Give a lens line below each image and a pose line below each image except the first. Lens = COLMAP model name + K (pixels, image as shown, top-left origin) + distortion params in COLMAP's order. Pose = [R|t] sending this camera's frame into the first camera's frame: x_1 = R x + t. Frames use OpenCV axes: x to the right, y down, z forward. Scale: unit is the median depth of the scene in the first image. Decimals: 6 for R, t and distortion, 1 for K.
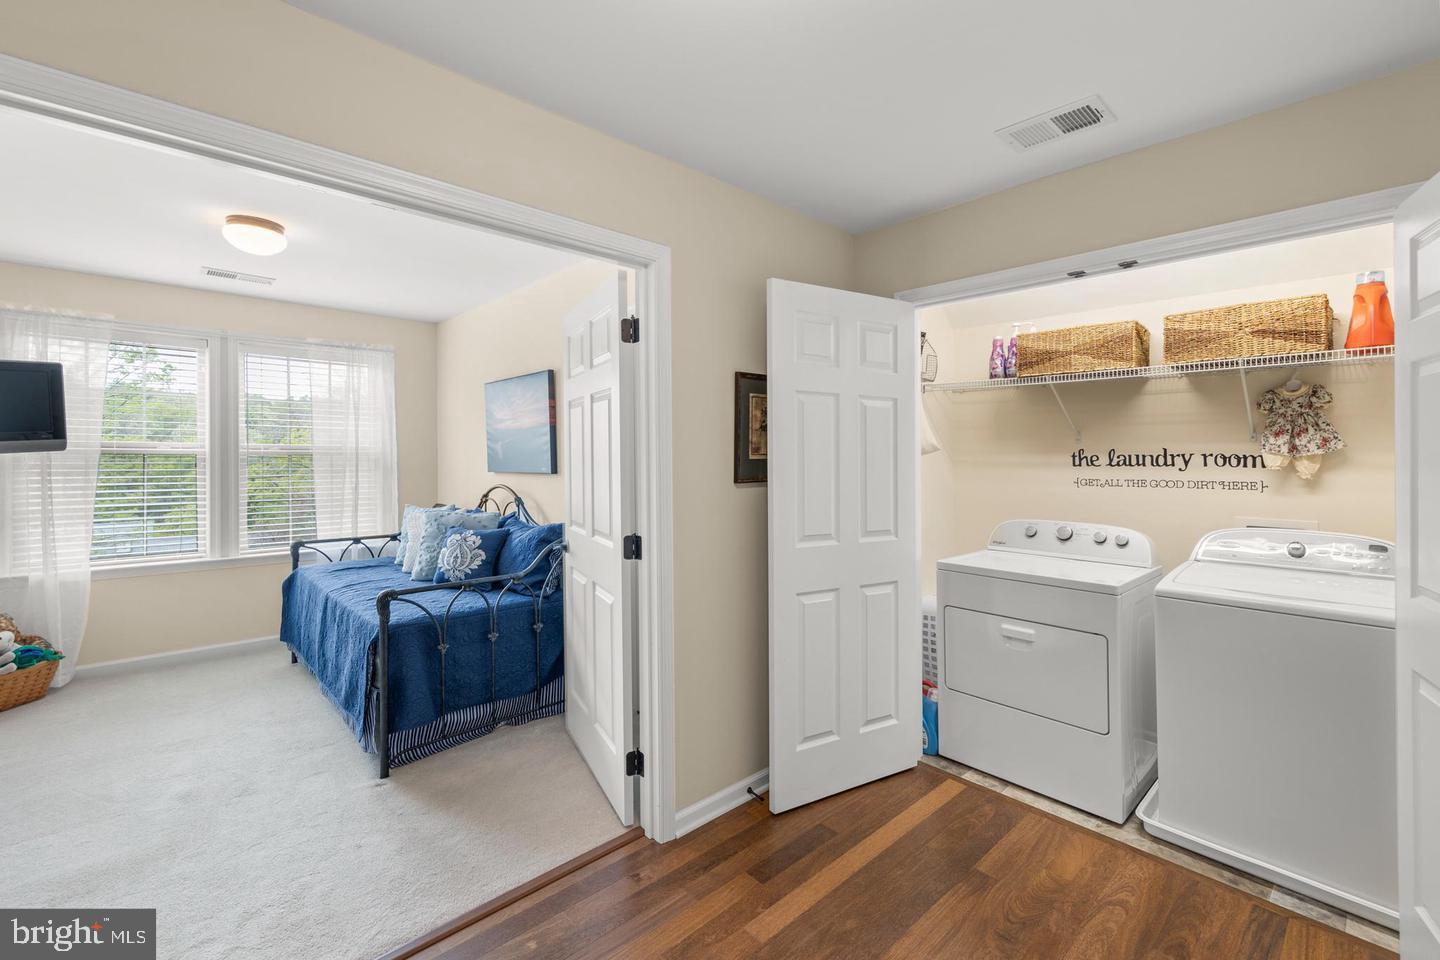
lens RADIAL K [[625.3, 0, 719.7], [0, 625.3, 470.7], [0, 0, 1]] dist [0.013856, -0.000165]
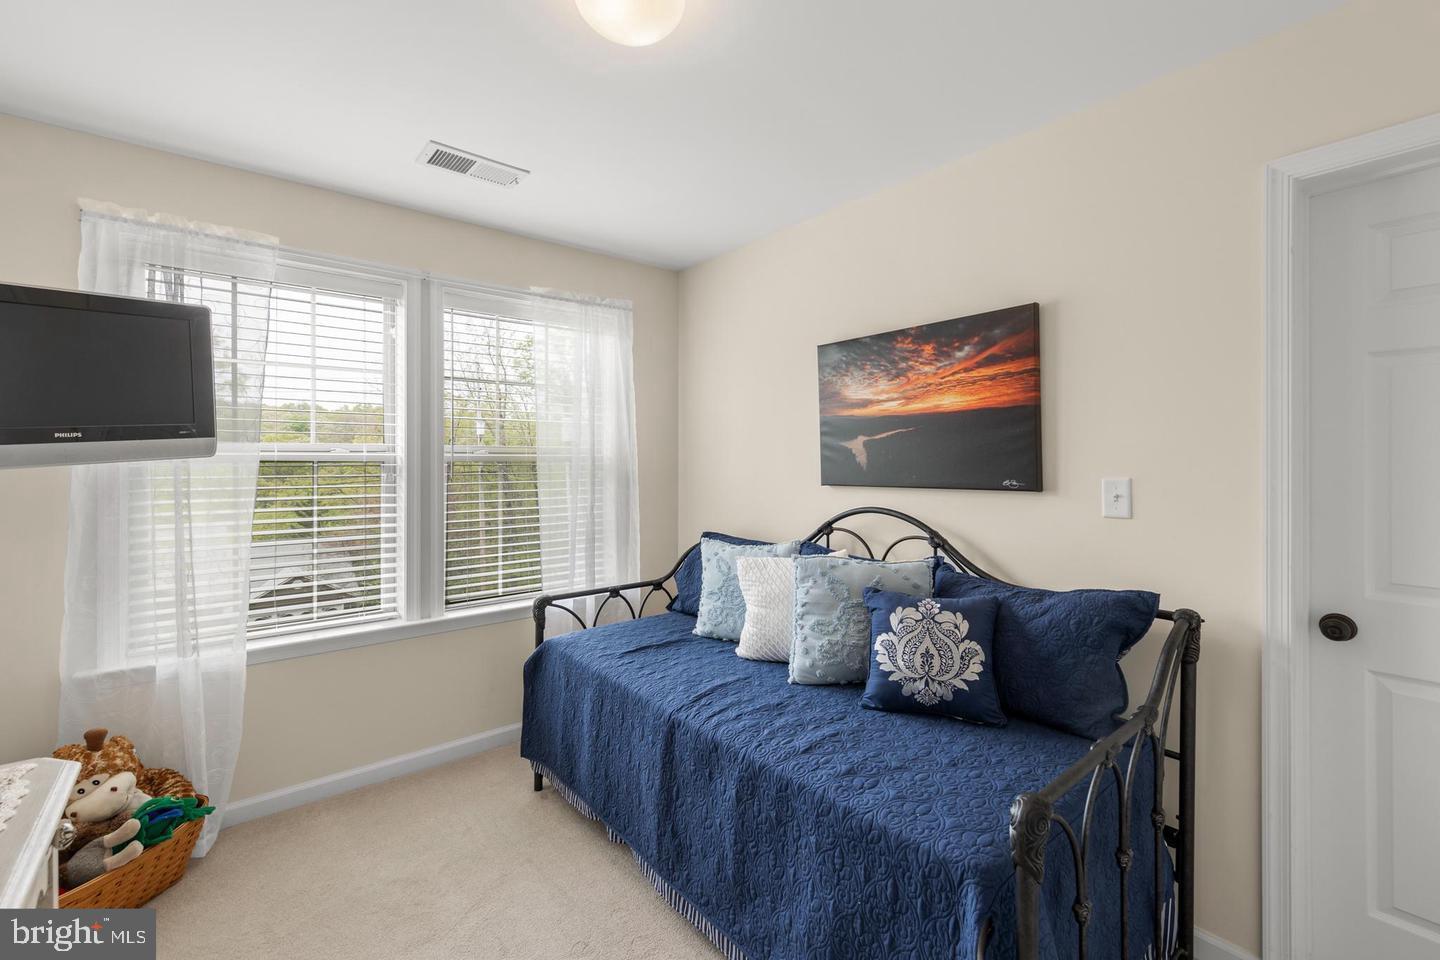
lens RADIAL K [[625.3, 0, 721.2], [0, 625.3, 472.8], [0, 0, 1]] dist [0.013856, -0.000165]
pose [[0.998135, -0.005756, -0.060772, -0.512354], [0.005526, 0.999977, -0.003957, -0.011154], [0.060793, 0.003614, 0.998144, 0.431777]]
